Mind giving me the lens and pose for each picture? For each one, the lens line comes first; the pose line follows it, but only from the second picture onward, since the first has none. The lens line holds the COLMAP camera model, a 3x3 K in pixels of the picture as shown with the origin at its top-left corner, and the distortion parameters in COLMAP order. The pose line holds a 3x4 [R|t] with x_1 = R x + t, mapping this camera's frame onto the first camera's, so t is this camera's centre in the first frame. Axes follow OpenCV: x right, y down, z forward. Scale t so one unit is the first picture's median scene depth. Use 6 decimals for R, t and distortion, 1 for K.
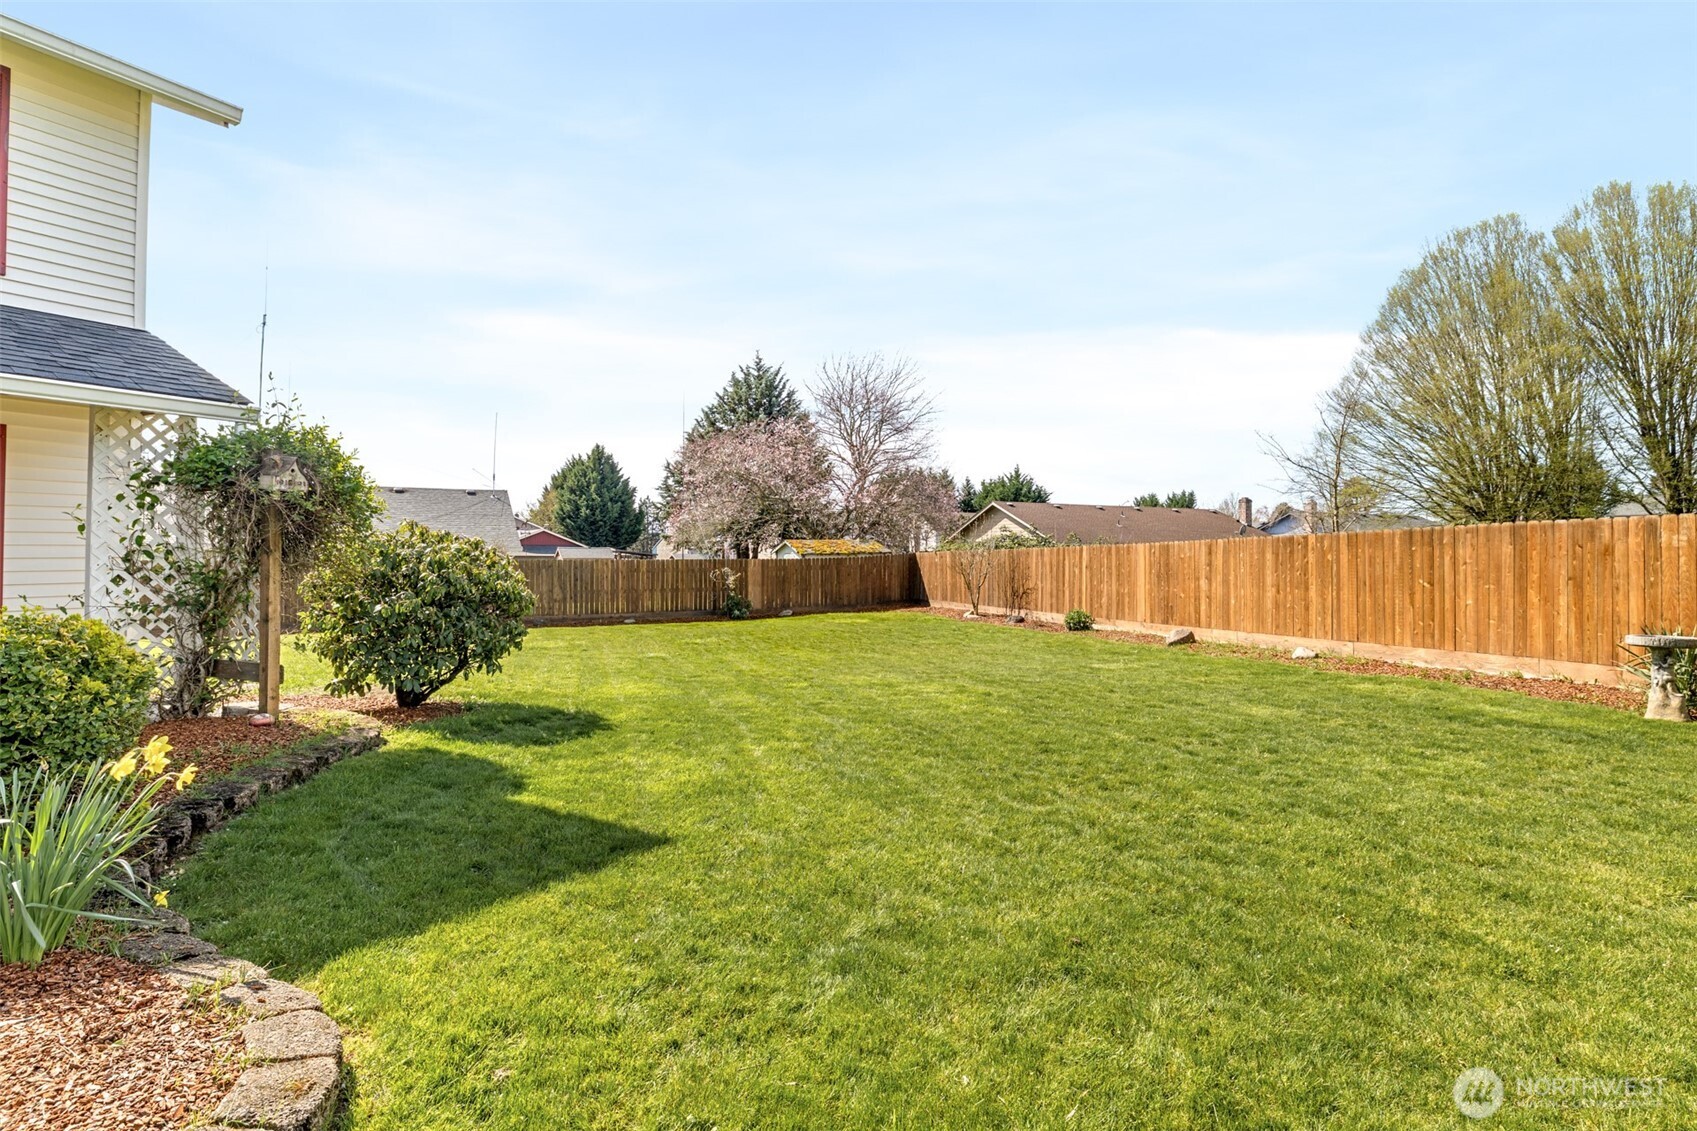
lens RADIAL K [[825.4, 0, 846.9], [0, 825.4, 548.2], [0, 0, 1]] dist [-0.000525, -0.000141]
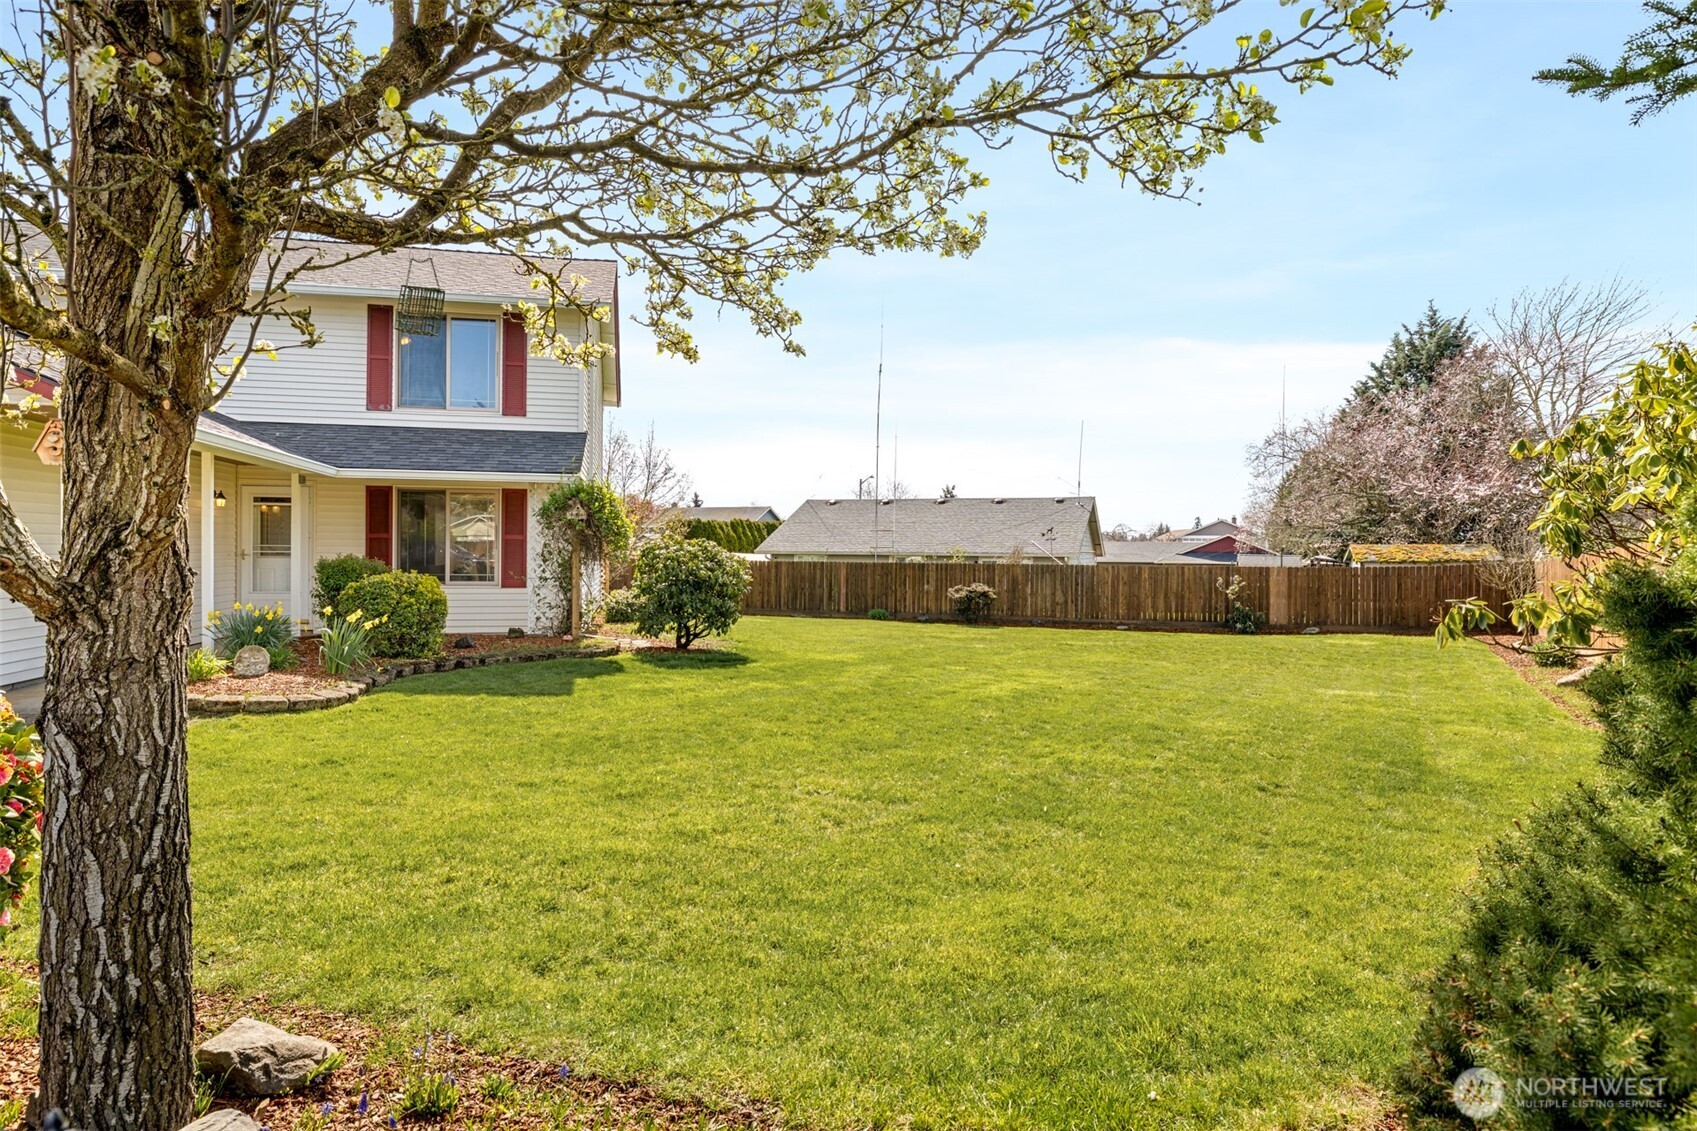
lens RADIAL K [[940.8, 0, 842.1], [0, 940.8, 566.8], [0, 0, 1]] dist [-0.025259, -0.000272]
pose [[0.654103, 0.012248, -0.756307, 0.289760], [-0.003811, 0.999910, 0.012897, 0.002369], [0.756396, -0.005554, 0.654090, 0.012450]]
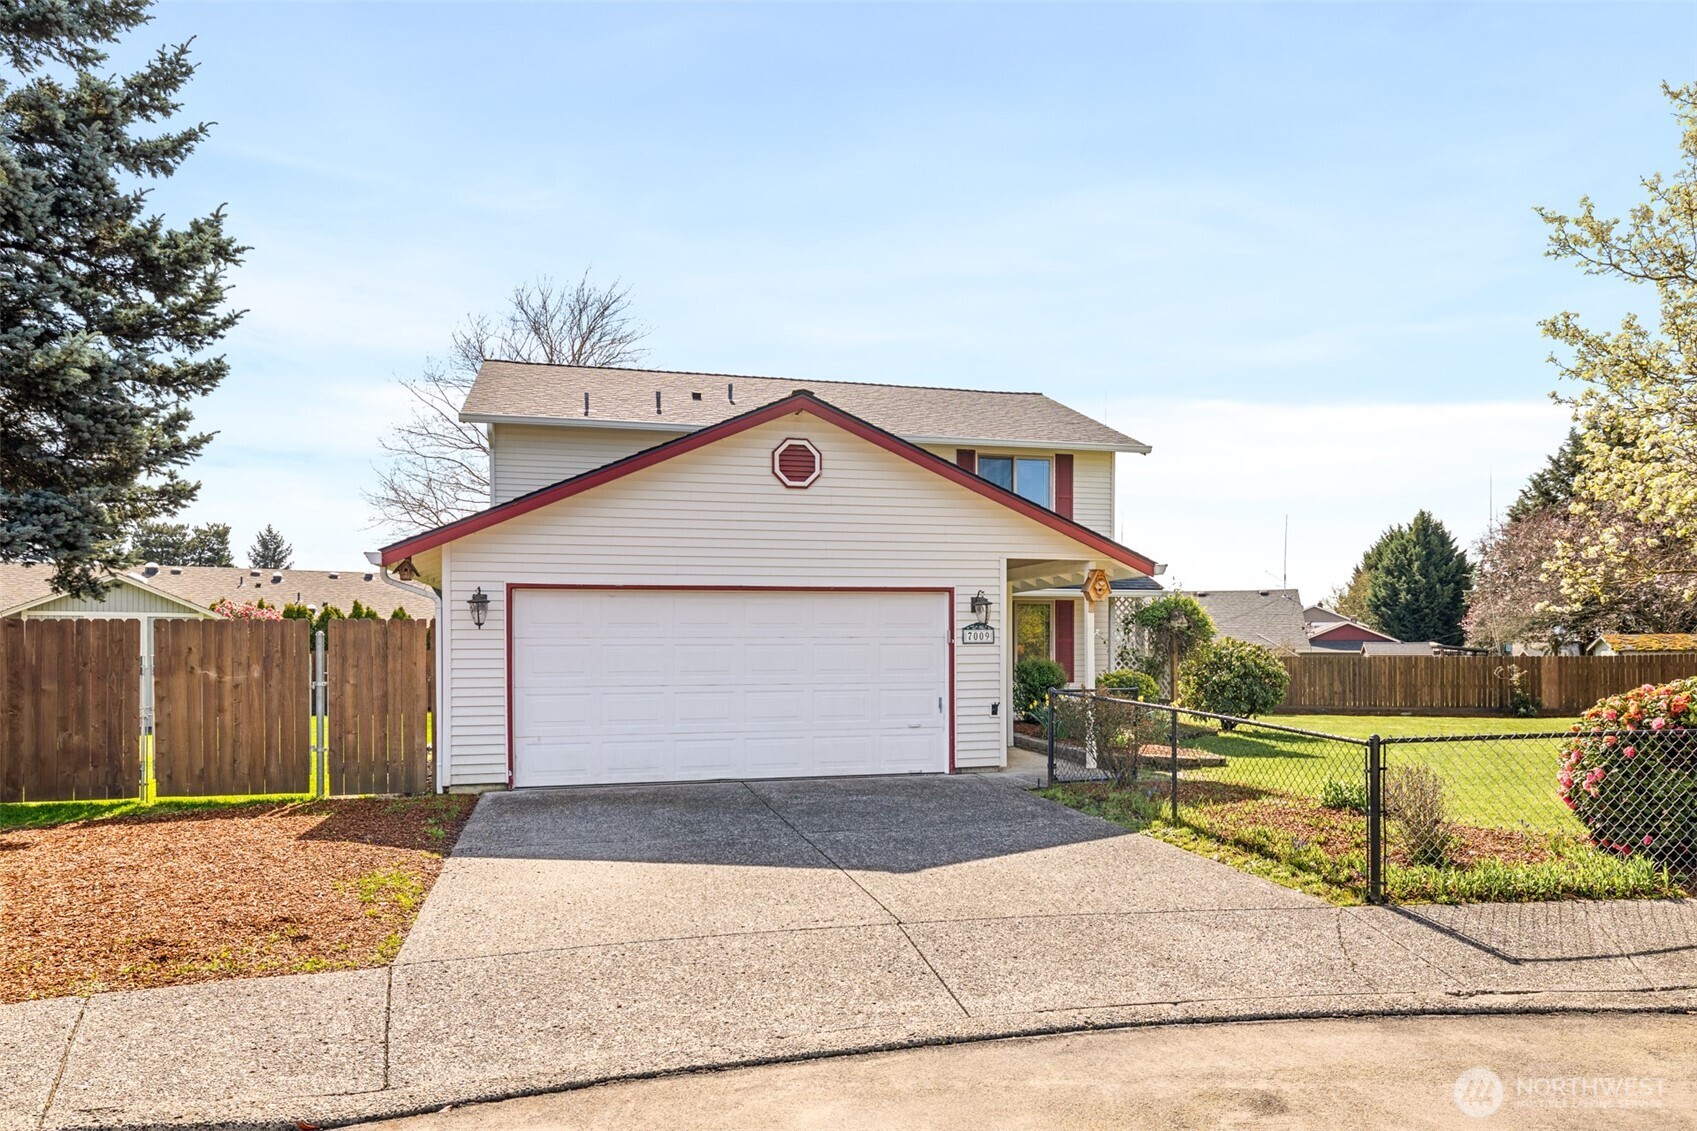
lens RADIAL K [[1115.8, 0, 875.9], [0, 1115.8, 635.9], [0, 0, 1]] dist [0.017412, -0.018658]
pose [[0.719576, -0.011047, -0.694326, 0.199875], [0.007614, 0.999939, -0.008020, -0.005052], [0.694372, 0.000484, 0.719616, -0.416017]]
